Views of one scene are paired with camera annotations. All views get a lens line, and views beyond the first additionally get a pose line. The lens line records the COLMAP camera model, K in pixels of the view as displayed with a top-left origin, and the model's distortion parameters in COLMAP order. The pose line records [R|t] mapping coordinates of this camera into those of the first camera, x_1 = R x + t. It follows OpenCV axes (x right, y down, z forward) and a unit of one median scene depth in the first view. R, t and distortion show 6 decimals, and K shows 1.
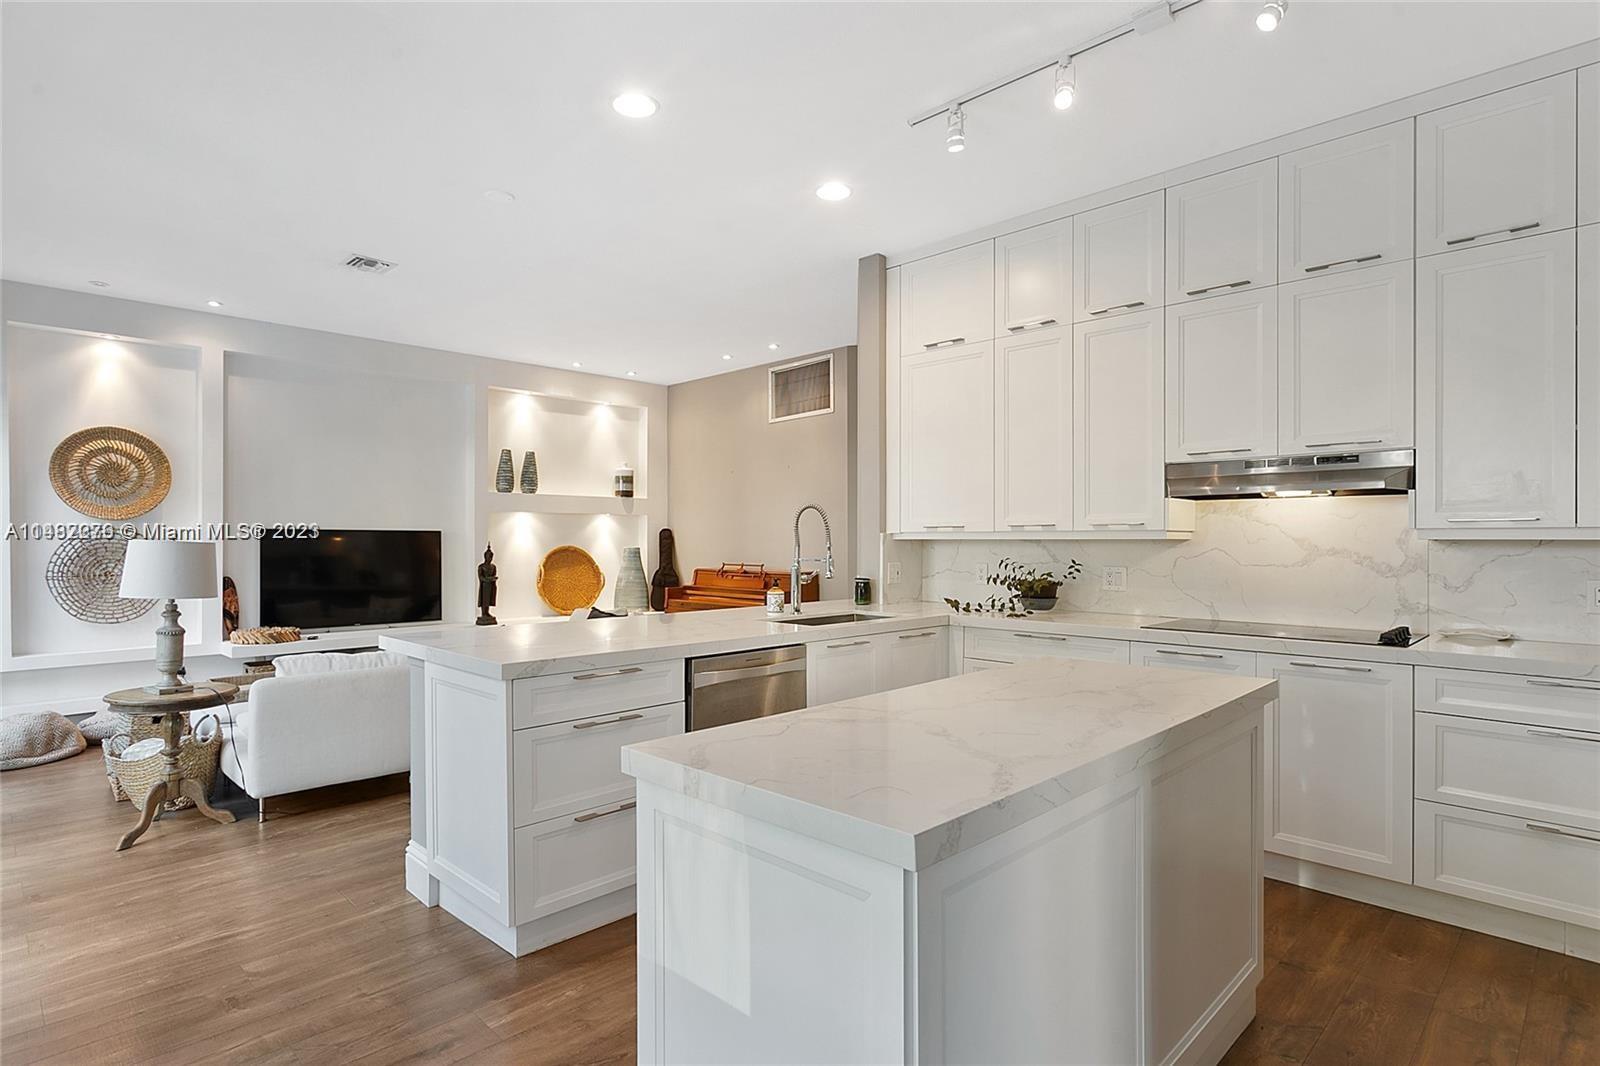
lens RADIAL K [[823.2, 0, 791.0], [0, 823.2, 536.6], [0, 0, 1]] dist [0.000284, 0.000627]
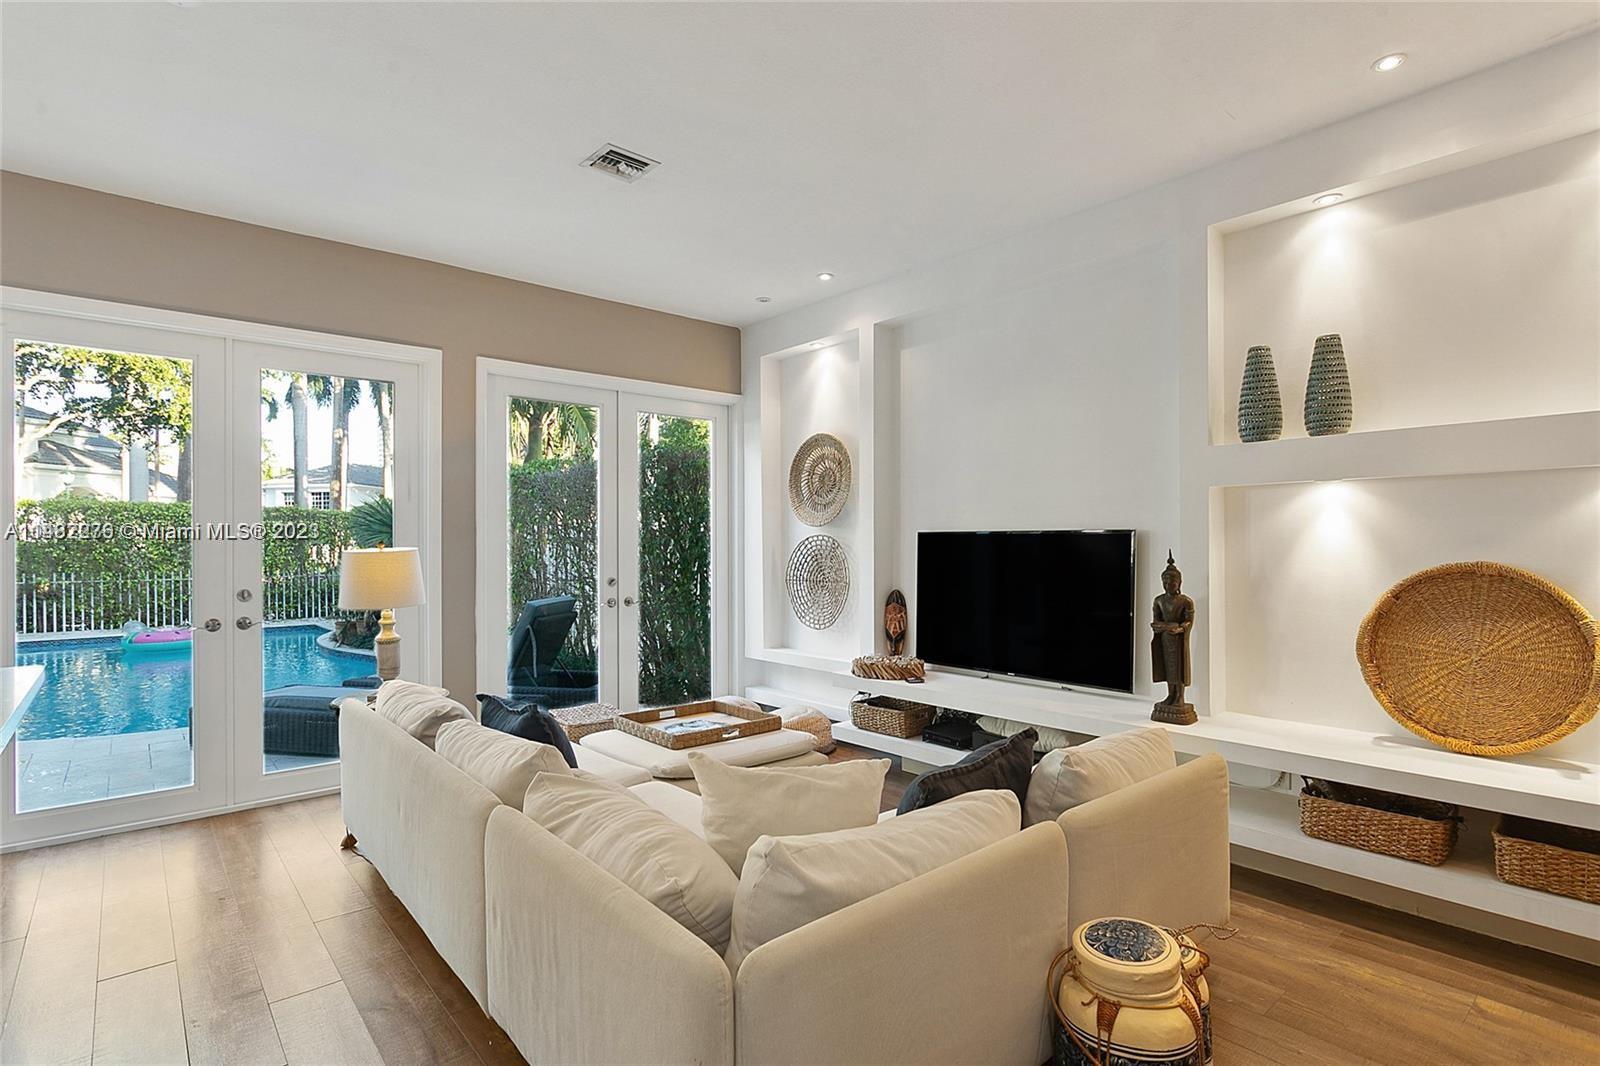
lens RADIAL K [[823.2, 0, 791.0], [0, 823.2, 536.6], [0, 0, 1]] dist [0.000284, 0.000627]
pose [[-0.105867, -0.009766, -0.994332, 0.169985], [0.005776, 0.999929, -0.010436, 0.002459], [0.994364, -0.006848, -0.105803, 1.016160]]
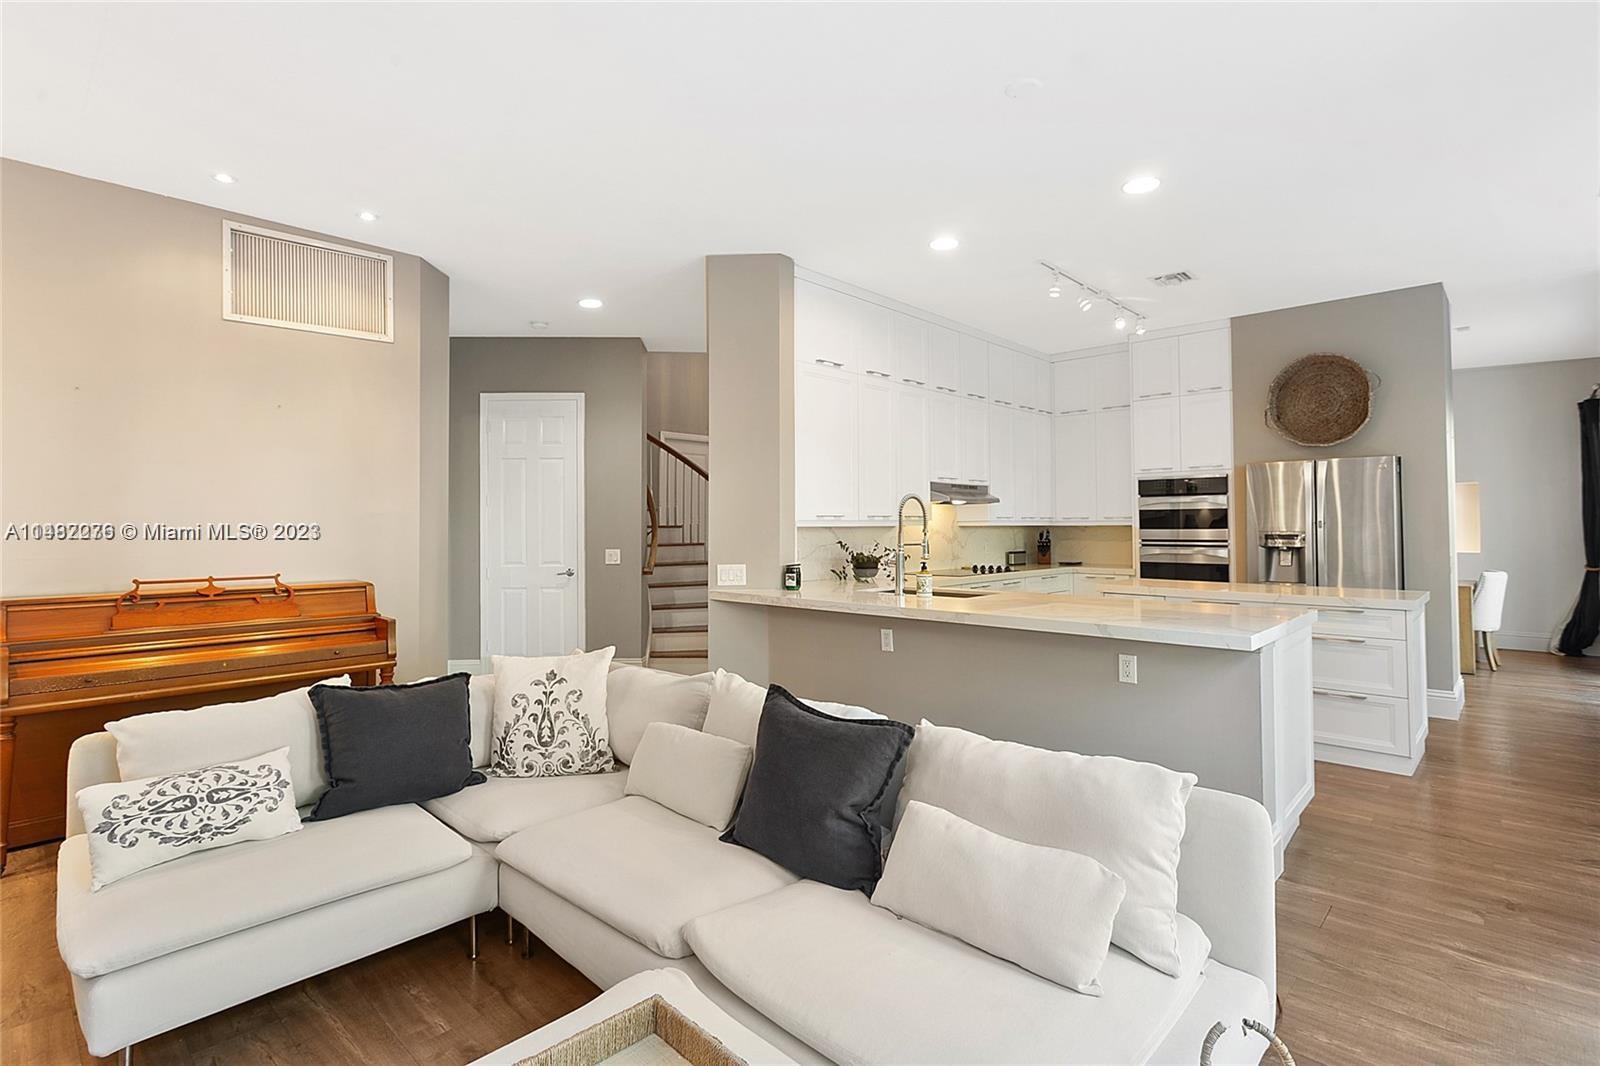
lens RADIAL K [[766.8, 0, 804.5], [0, 766.8, 505.6], [0, 0, 1]] dist [-0.001562, 0.000247]
pose [[-0.027228, 0.027333, 0.999255, -0.704032], [0.003036, 0.999624, -0.027261, 0.002367], [-0.999625, 0.002291, -0.027301, 0.813373]]
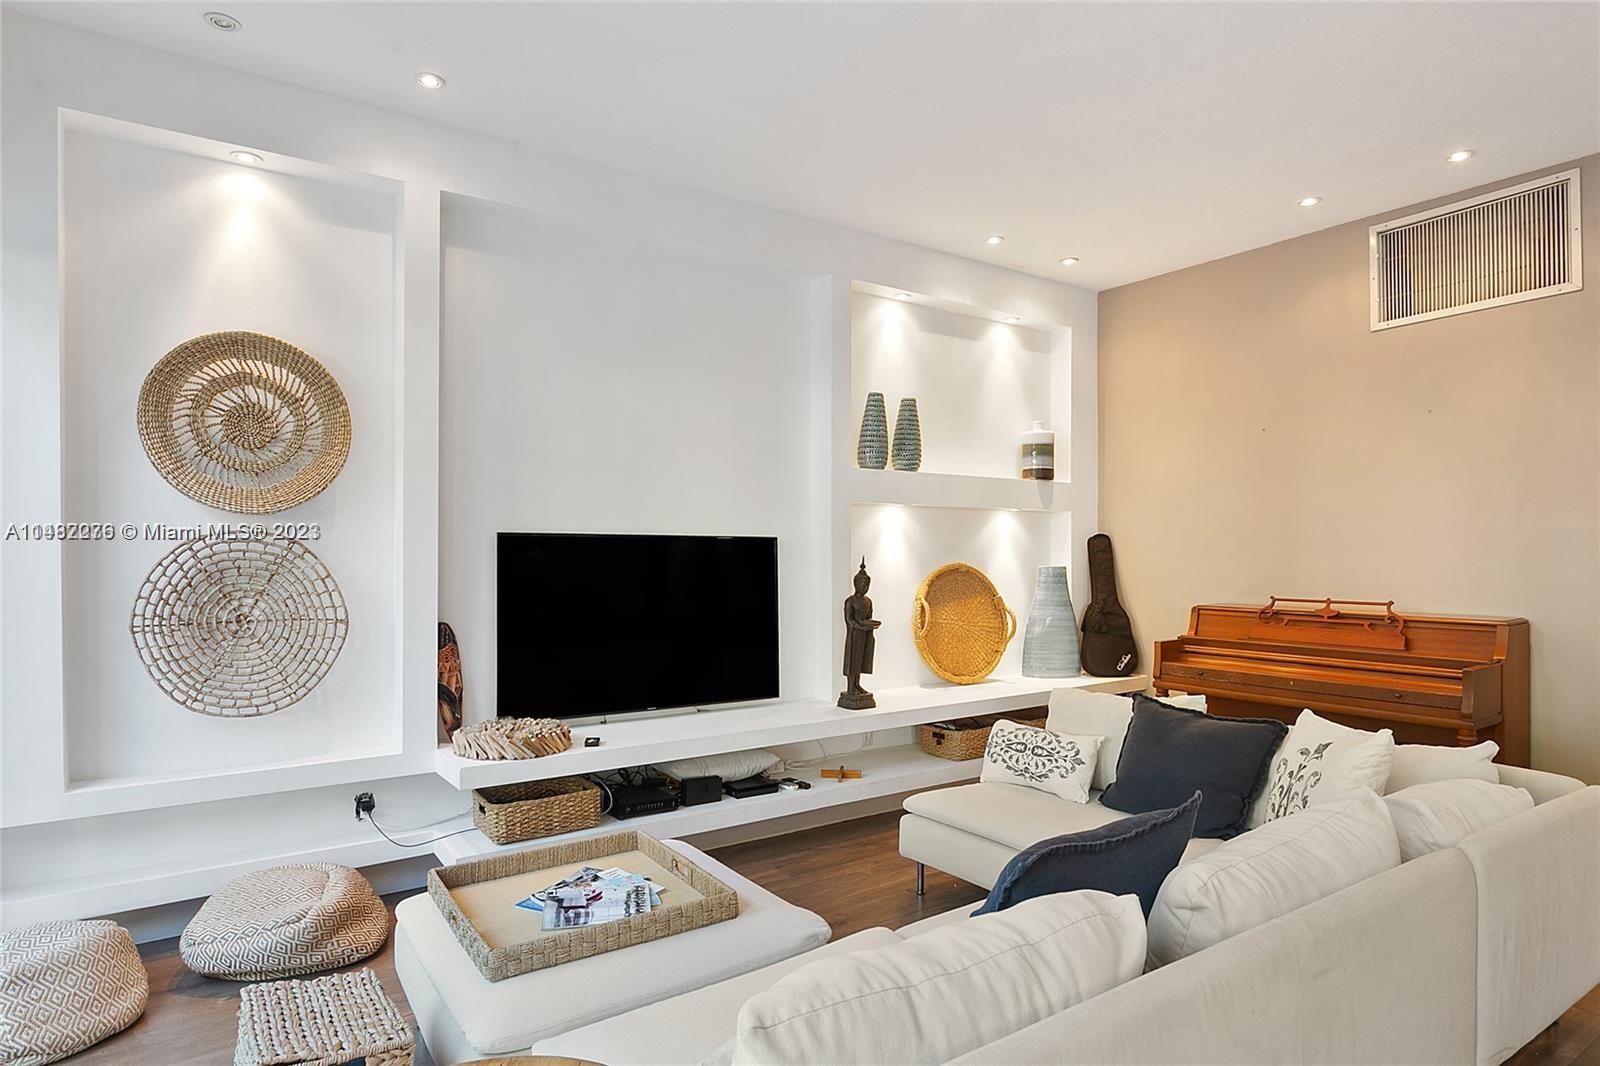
lens RADIAL K [[926.6, 0, 802.1], [0, 926.6, 545.8], [0, 0, 1]] dist [-0.008224, 0.000014]
pose [[0.984717, -0.000479, -0.174161, -0.365224], [-0.000111, 0.999994, -0.003379, 0.001222], [0.174162, 0.003347, 0.984711, 0.468107]]
